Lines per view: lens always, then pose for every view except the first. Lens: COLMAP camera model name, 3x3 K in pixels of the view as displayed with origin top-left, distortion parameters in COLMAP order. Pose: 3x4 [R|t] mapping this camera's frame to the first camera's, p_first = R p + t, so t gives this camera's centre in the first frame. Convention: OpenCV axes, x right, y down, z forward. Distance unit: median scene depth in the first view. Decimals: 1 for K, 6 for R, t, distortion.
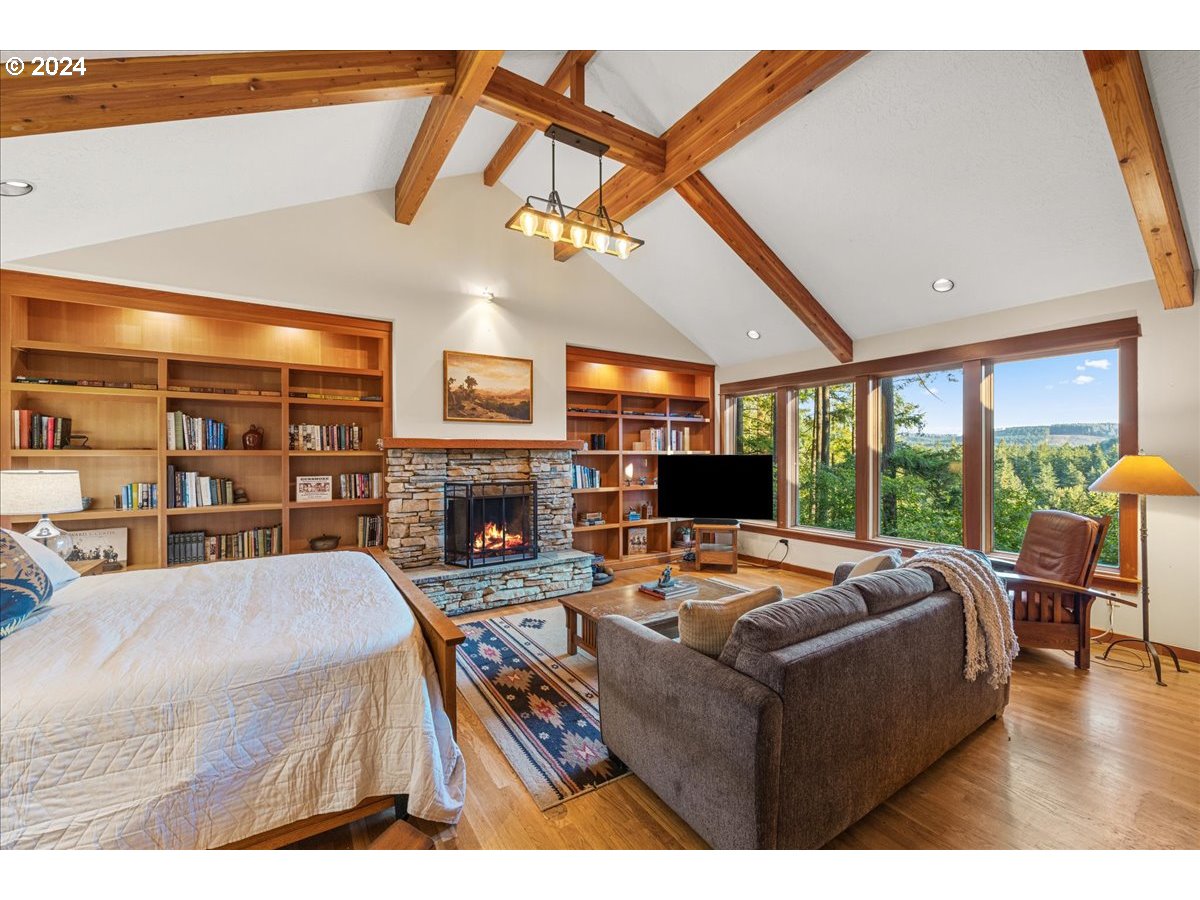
lens RADIAL K [[483.2, 0, 594.4], [0, 483.2, 452.4], [0, 0, 1]] dist [0.002159, 0.000254]
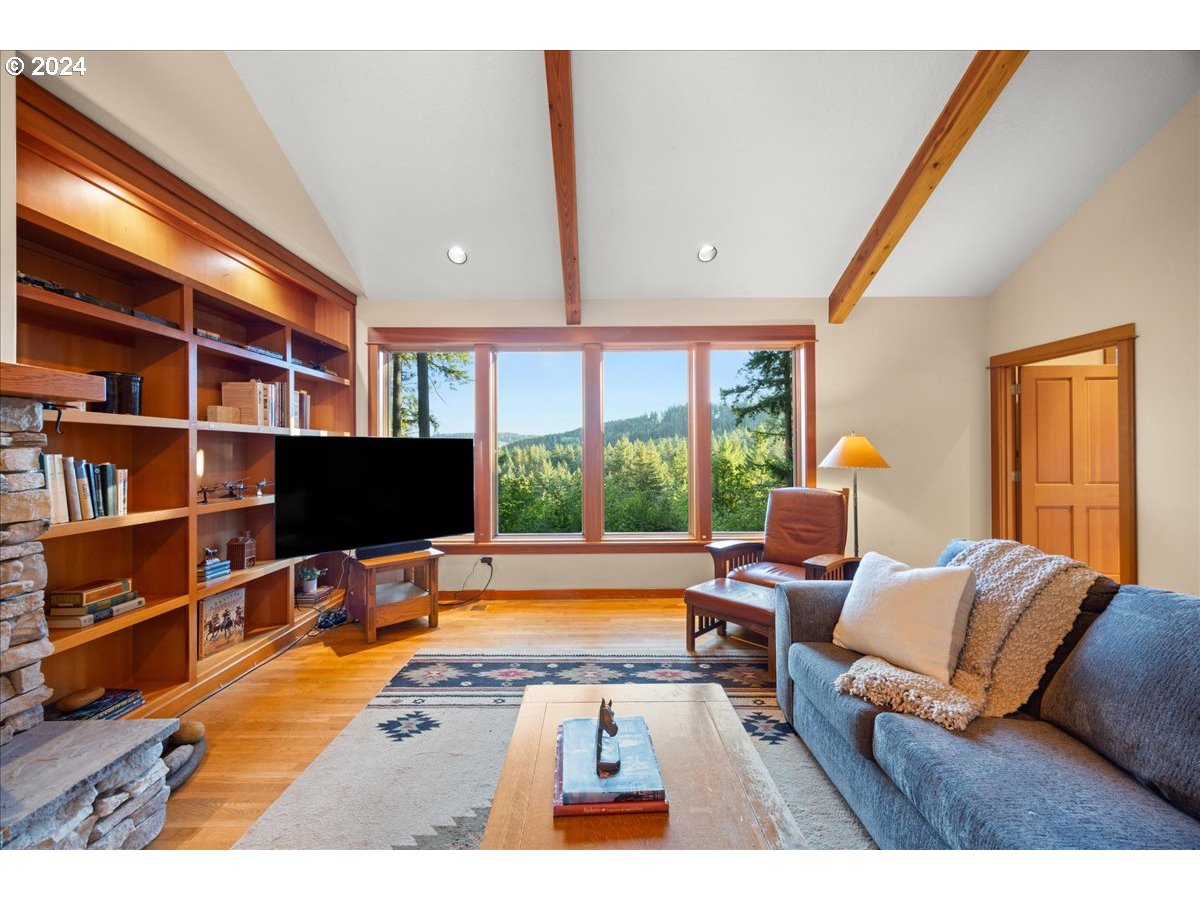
lens RADIAL K [[463.3, 0, 595.1], [0, 463.3, 448.9], [0, 0, 1]] dist [0.001838, 0.000188]
pose [[0.537379, 0.005952, 0.843320, -0.098290], [-0.000781, 0.999978, -0.006559, 0.023657], [-0.843341, 0.002866, 0.537372, 0.488372]]
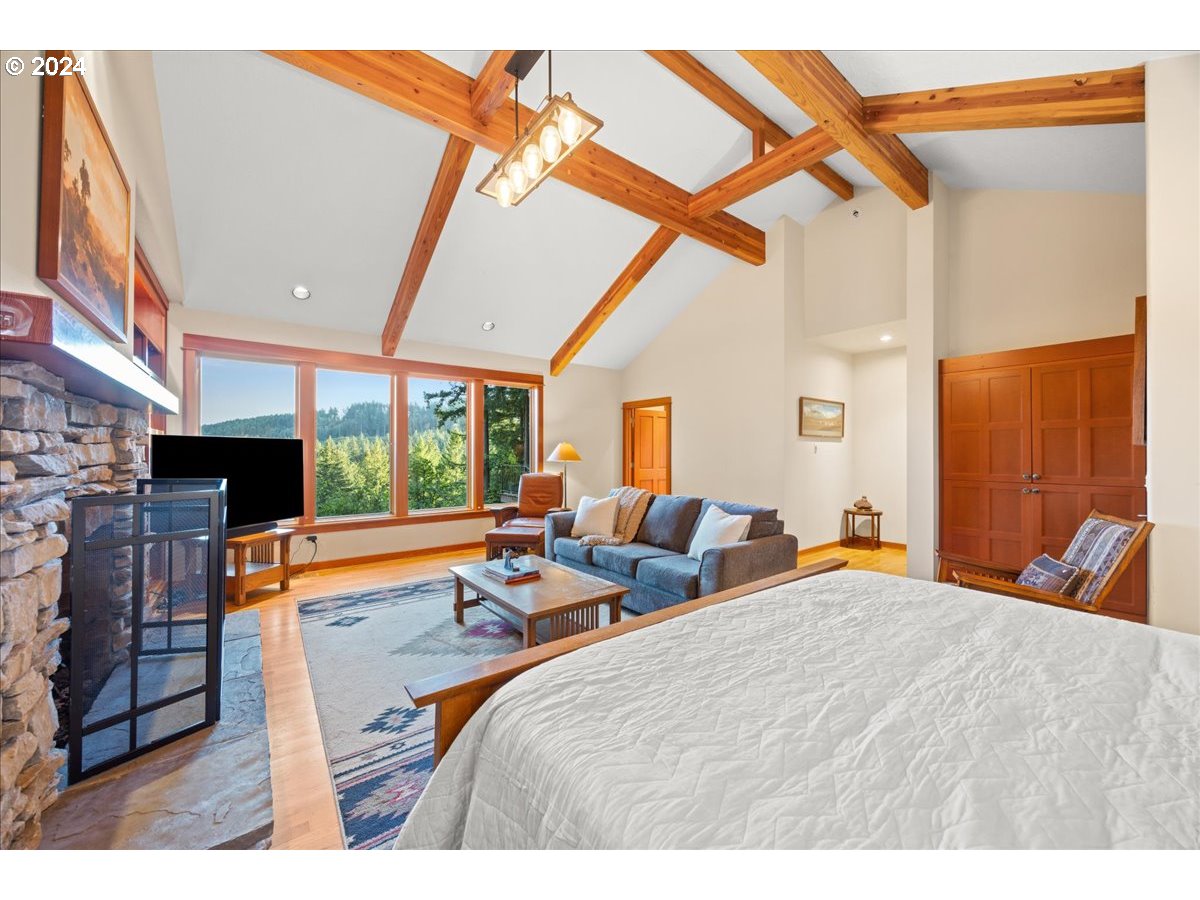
lens RADIAL K [[449.6, 0, 593.6], [0, 449.6, 450.2], [0, 0, 1]] dist [0.000066, 0.000083]
pose [[-0.082028, 0.006330, 0.996610, -0.456775], [-0.005700, 0.999960, -0.006820, 0.025858], [-0.996614, -0.006240, -0.081989, 0.547932]]
